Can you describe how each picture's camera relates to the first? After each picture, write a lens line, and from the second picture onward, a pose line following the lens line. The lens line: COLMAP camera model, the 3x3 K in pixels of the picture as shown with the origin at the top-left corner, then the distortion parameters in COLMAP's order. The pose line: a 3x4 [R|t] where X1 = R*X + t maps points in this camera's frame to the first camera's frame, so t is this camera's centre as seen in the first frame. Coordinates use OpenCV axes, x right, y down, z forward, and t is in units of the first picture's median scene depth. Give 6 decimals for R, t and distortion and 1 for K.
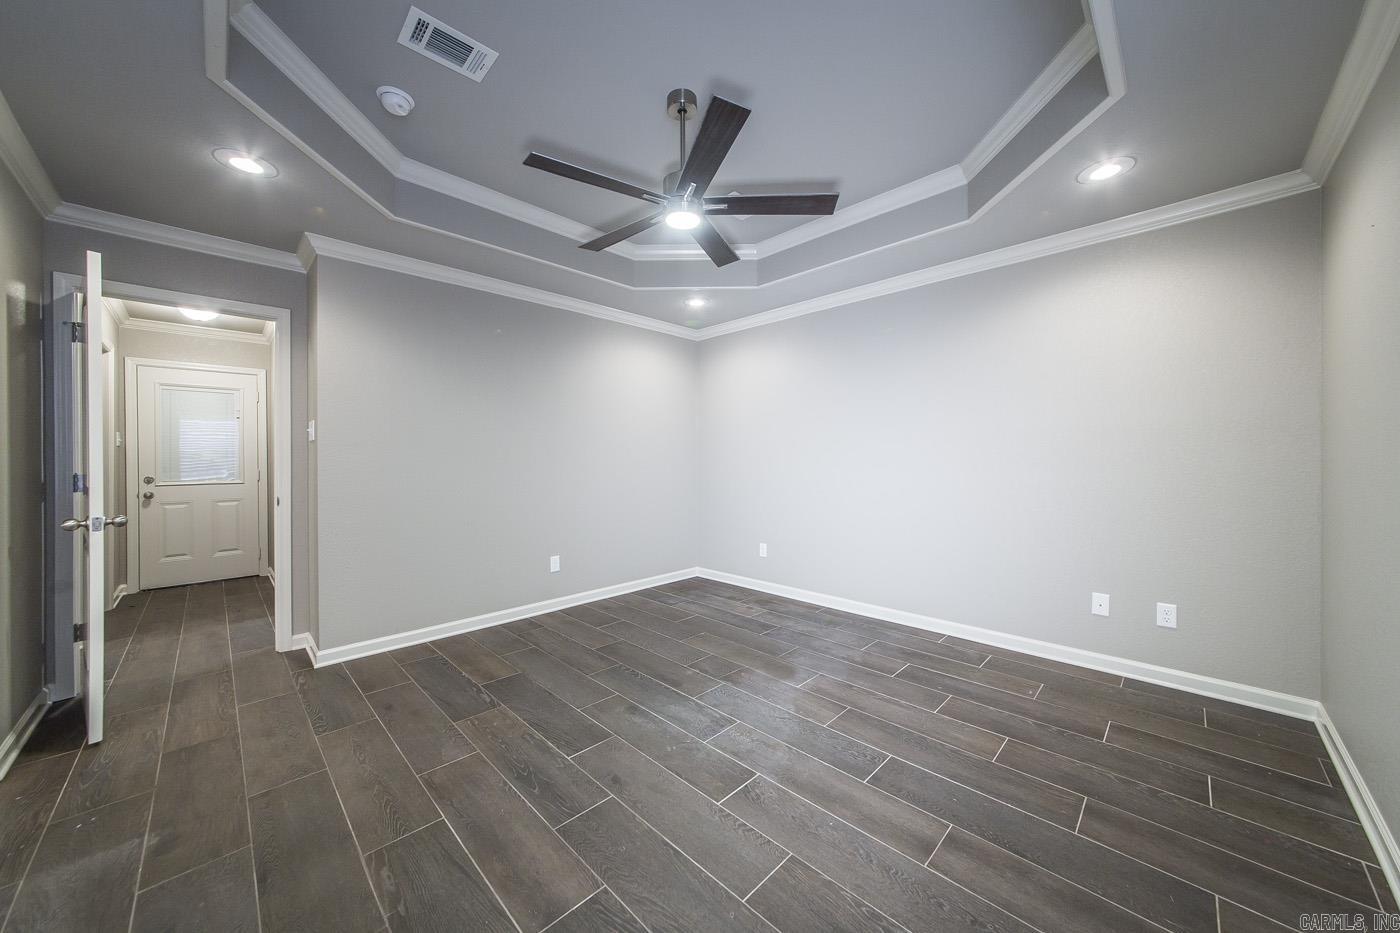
lens RADIAL K [[499.5, 0, 701.9], [0, 499.5, 476.1], [0, 0, 1]] dist [0.000947, 0.000085]
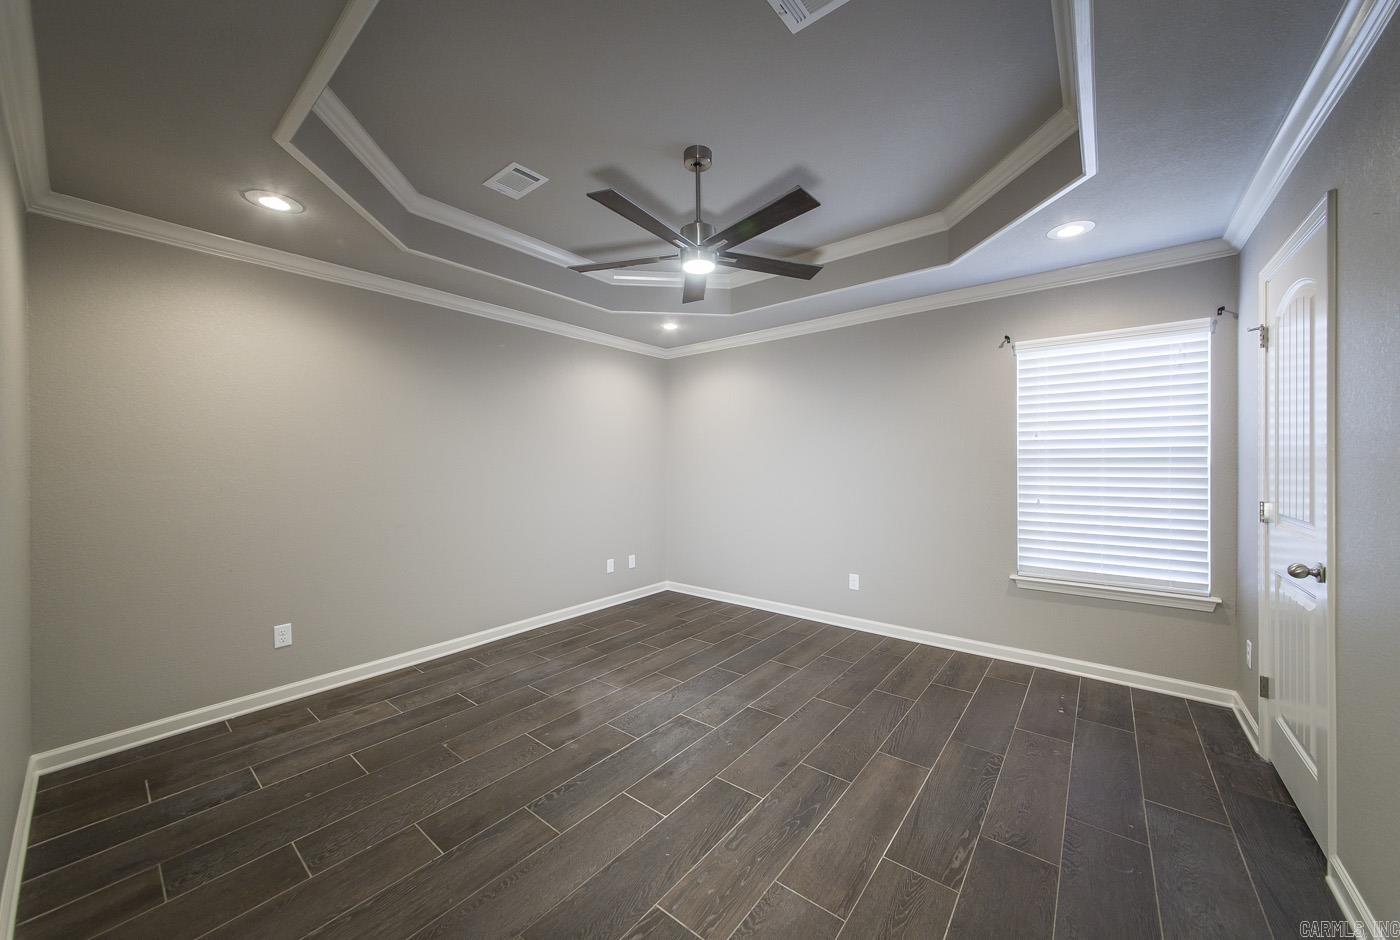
lens RADIAL K [[524.9, 0, 700.0], [0, 524.9, 470.0], [0, 0, 1]] dist [0.000953, 0.000026]
pose [[-0.130556, -0.006847, 0.991417, -1.014550], [0.044203, 0.998942, 0.012720, -0.068087], [-0.990455, 0.045485, -0.130115, 0.995360]]
